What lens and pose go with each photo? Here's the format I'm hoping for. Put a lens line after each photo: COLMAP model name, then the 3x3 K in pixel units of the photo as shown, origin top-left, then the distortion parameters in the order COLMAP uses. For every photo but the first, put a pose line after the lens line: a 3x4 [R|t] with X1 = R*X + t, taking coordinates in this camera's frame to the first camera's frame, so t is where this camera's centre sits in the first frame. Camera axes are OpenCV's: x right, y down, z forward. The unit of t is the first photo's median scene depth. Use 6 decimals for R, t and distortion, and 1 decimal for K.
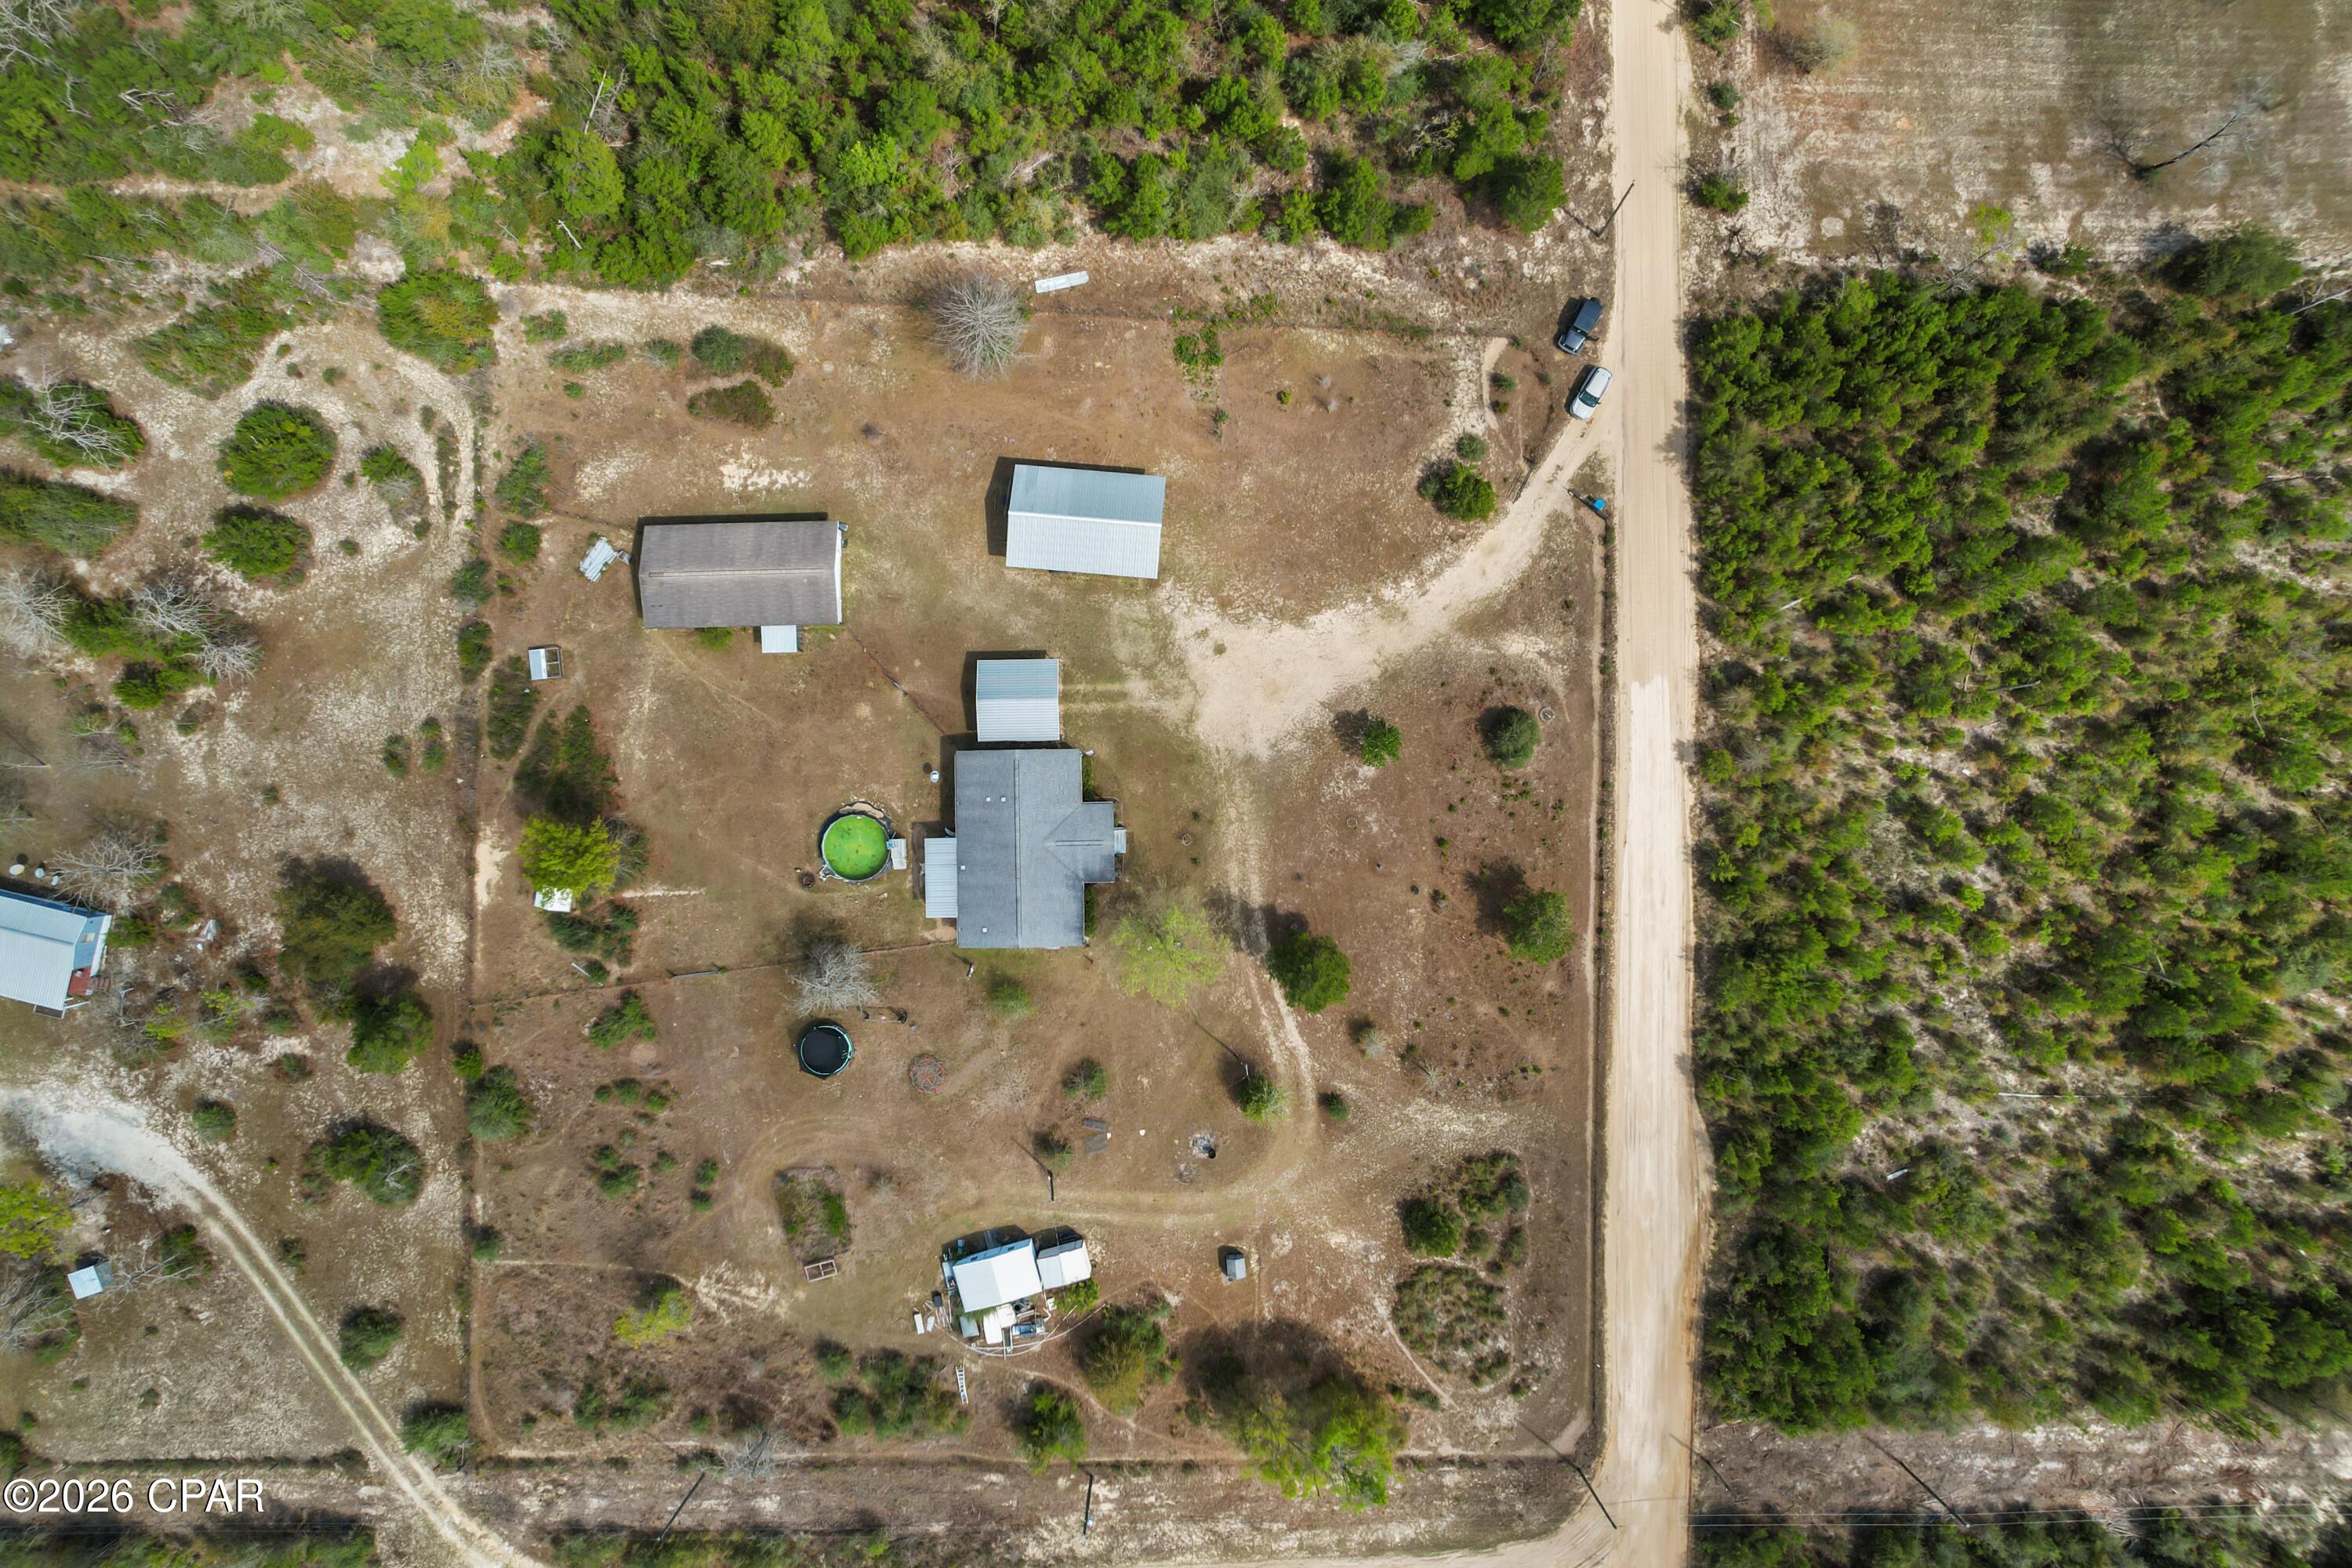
lens RADIAL K [[1500.5, 0, 1169.5], [0, 1500.5, 781.1], [0, 0, 1]] dist [-0.087343, 0.082603]
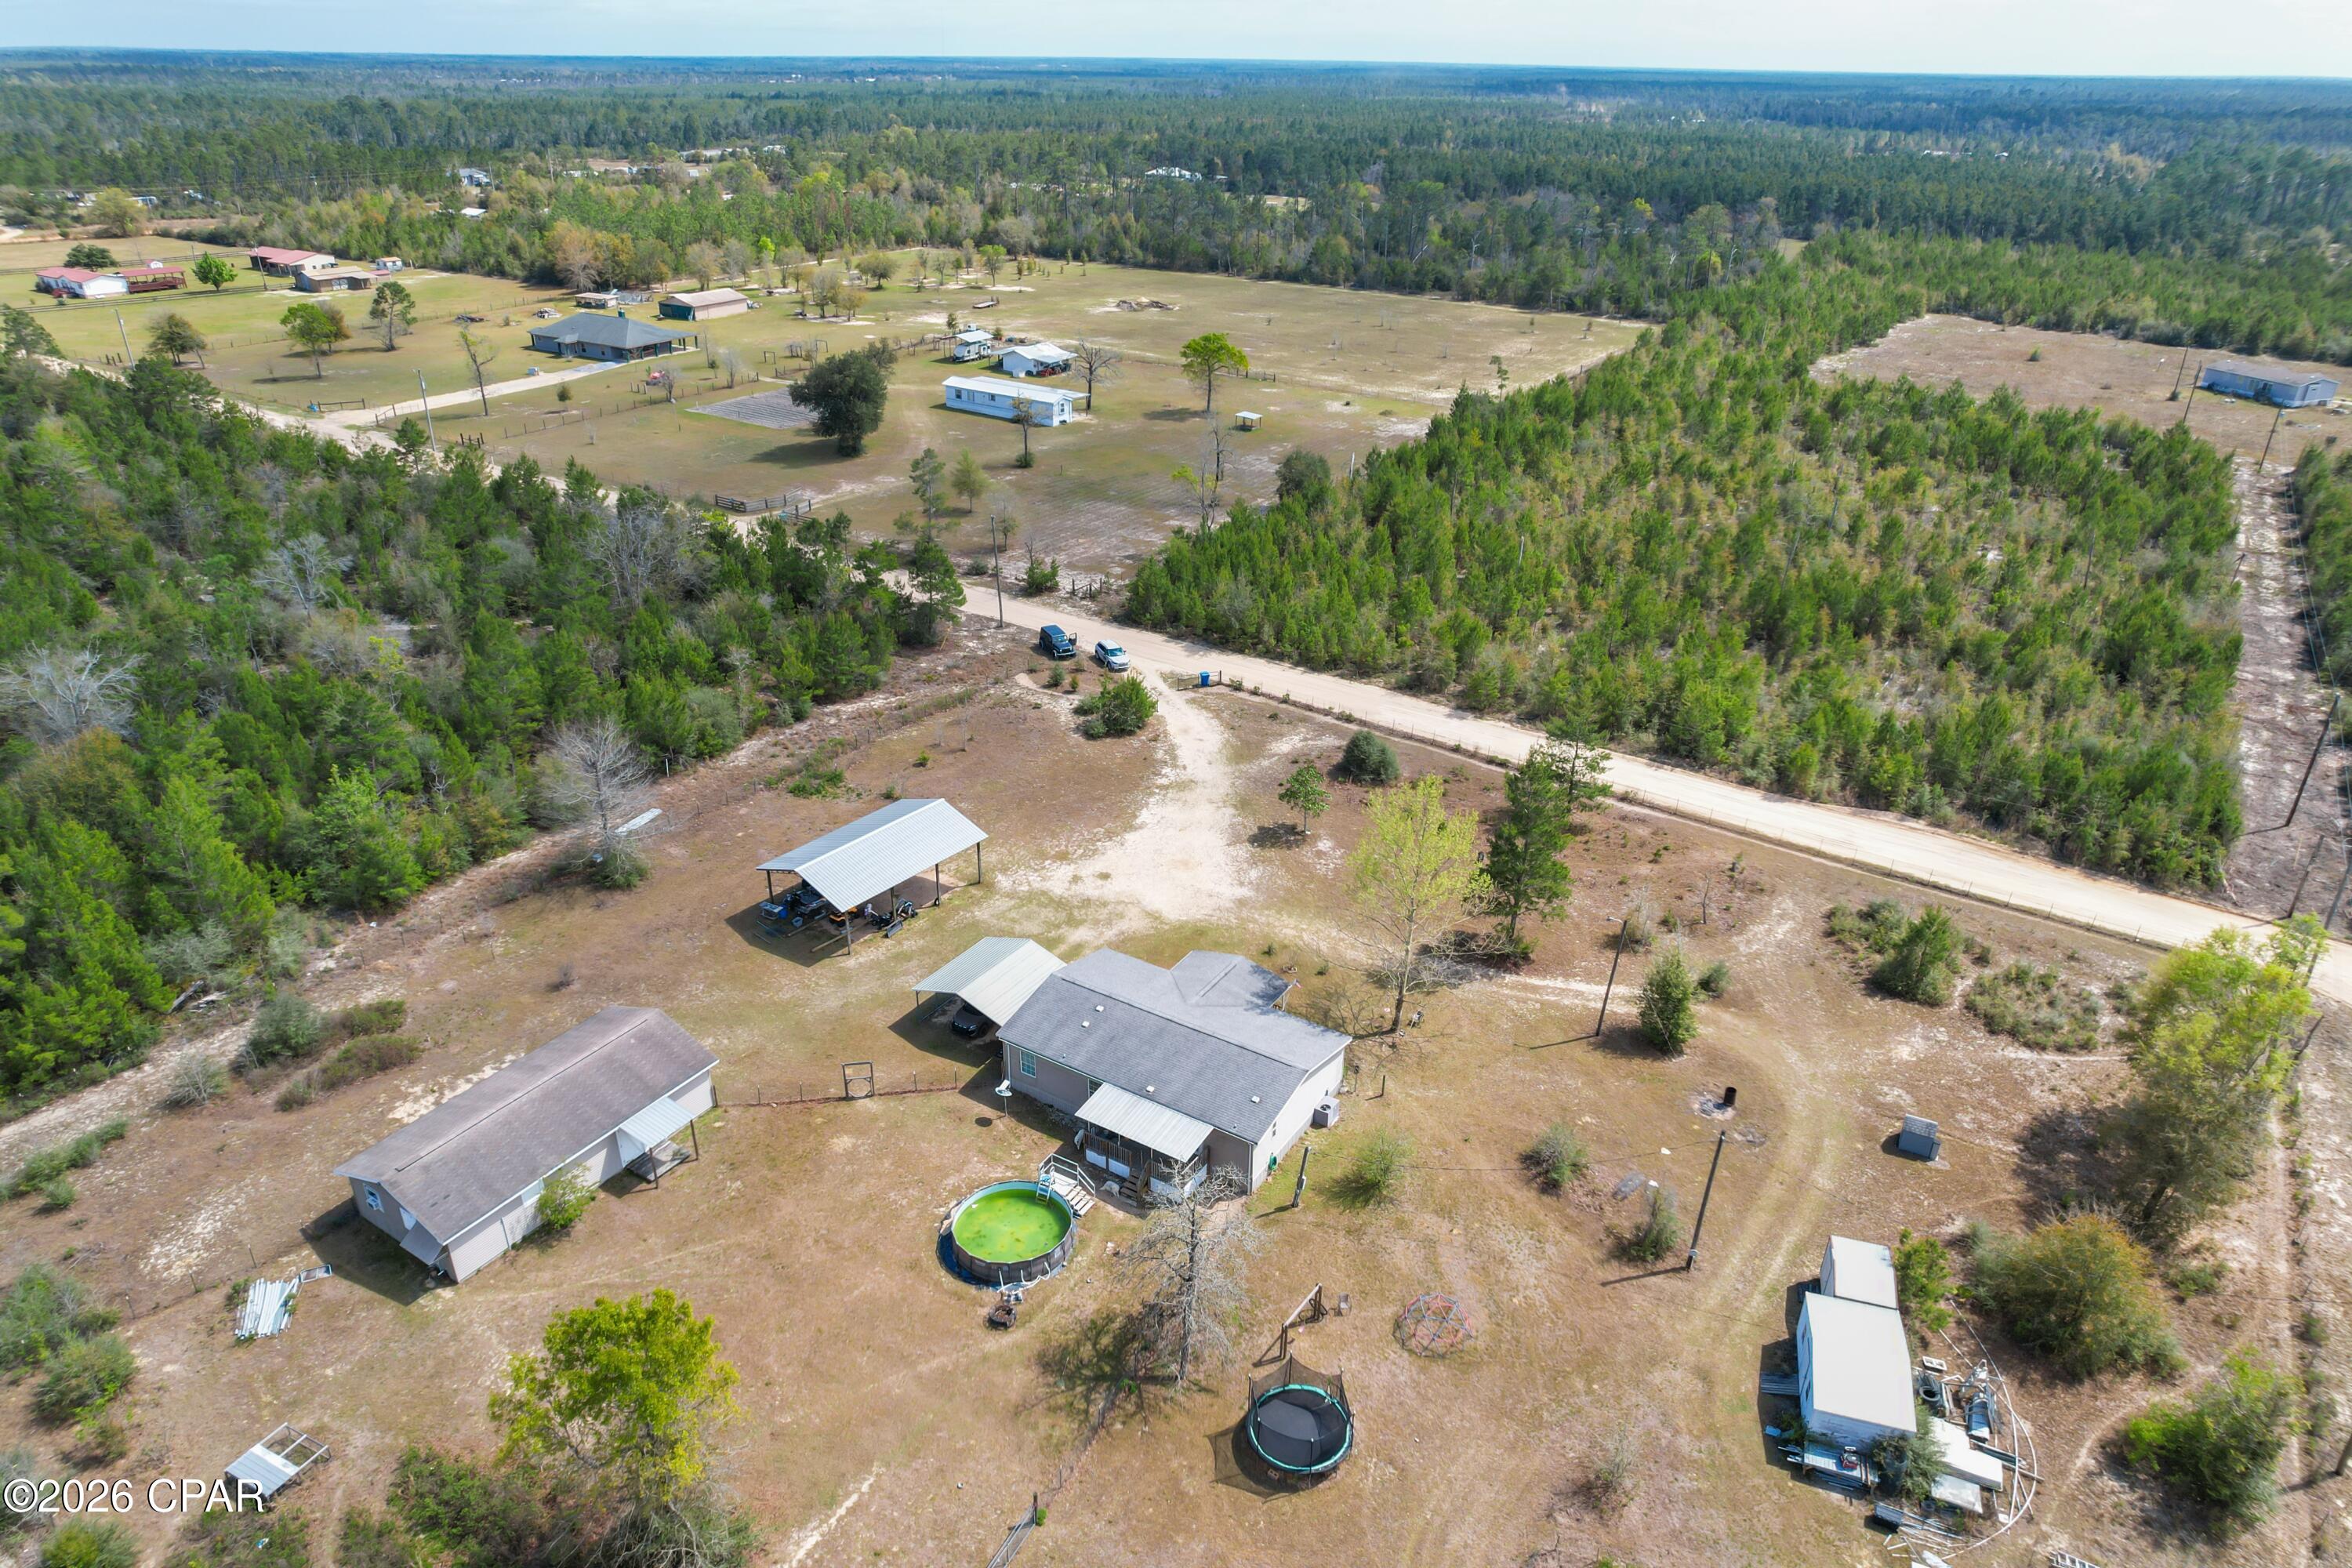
lens RADIAL K [[1500.5, 0, 1169.5], [0, 1500.5, 781.1], [0, 0, 1]] dist [-0.087343, 0.082603]
pose [[0.554404, -0.360829, 0.749959, -0.540494], [0.830876, 0.291689, -0.473881, 0.312300], [-0.047765, 0.885844, 0.461518, 0.591152]]
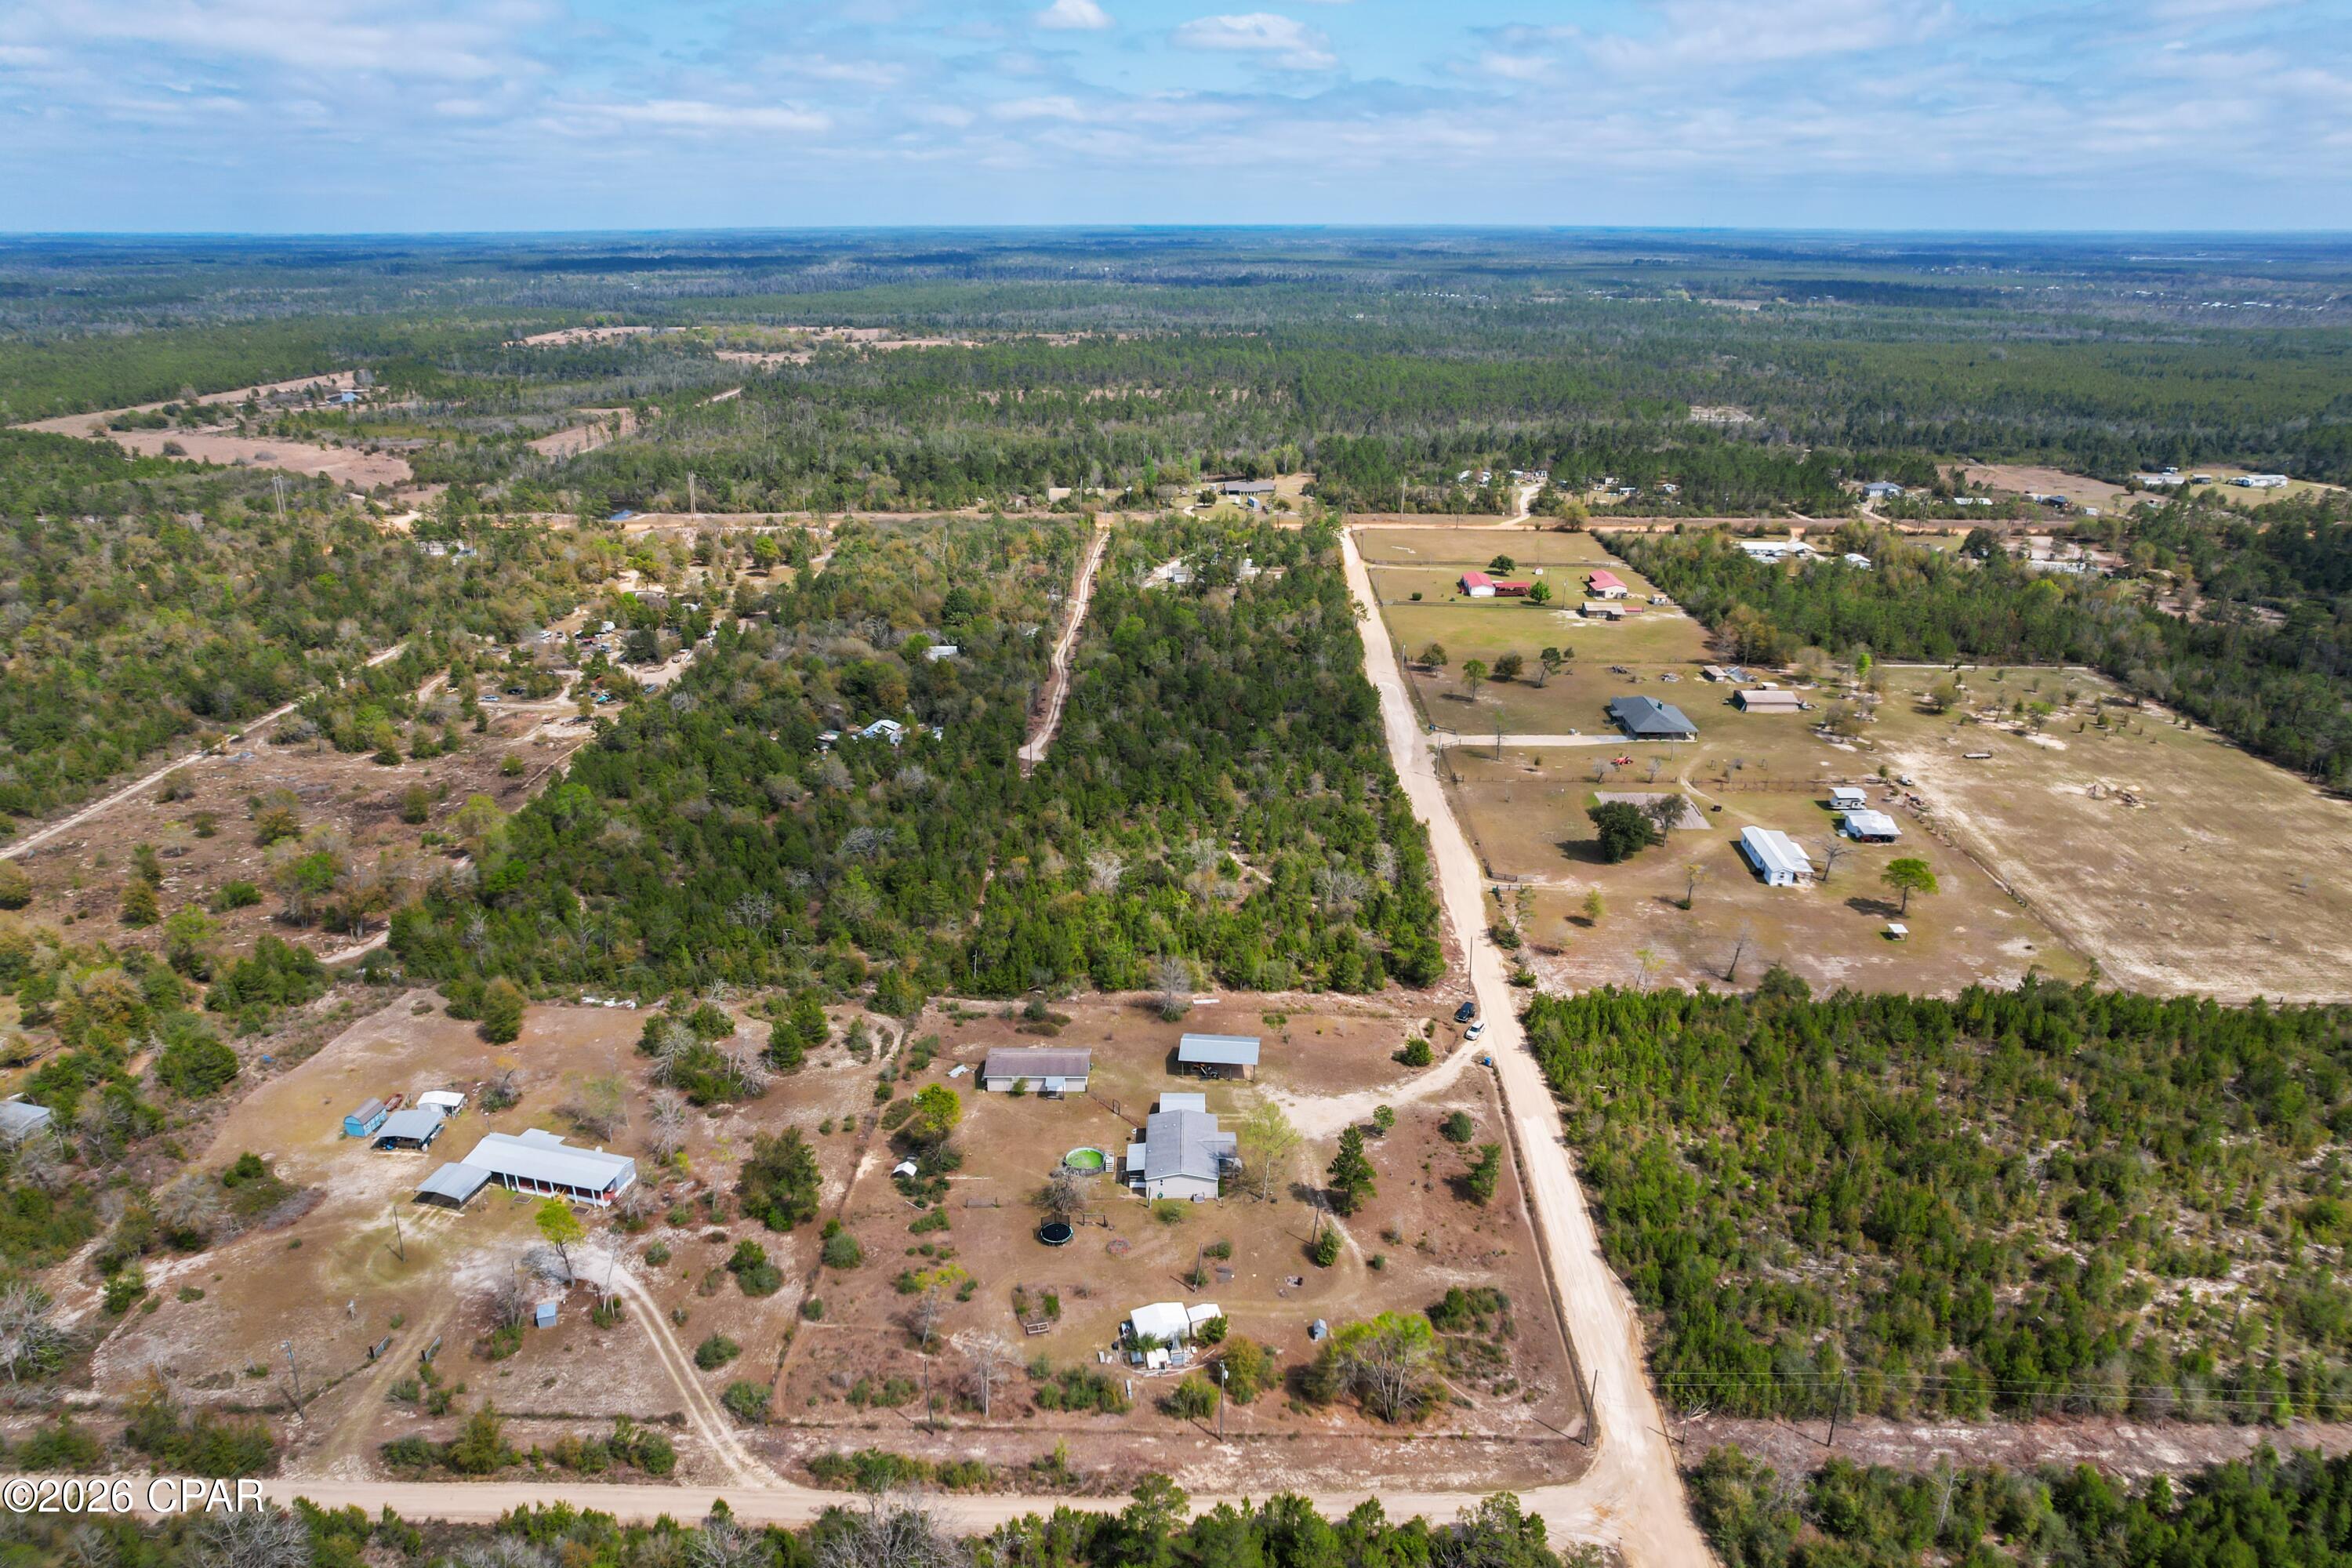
lens RADIAL K [[1500.5, 0, 1169.5], [0, 1500.5, 781.1], [0, 0, 1]] dist [-0.087343, 0.082603]
pose [[0.999432, 0.010654, -0.031968, -0.062572], [-0.033593, 0.389008, -0.920622, 1.465756], [0.002628, 0.921173, 0.389145, -0.075735]]
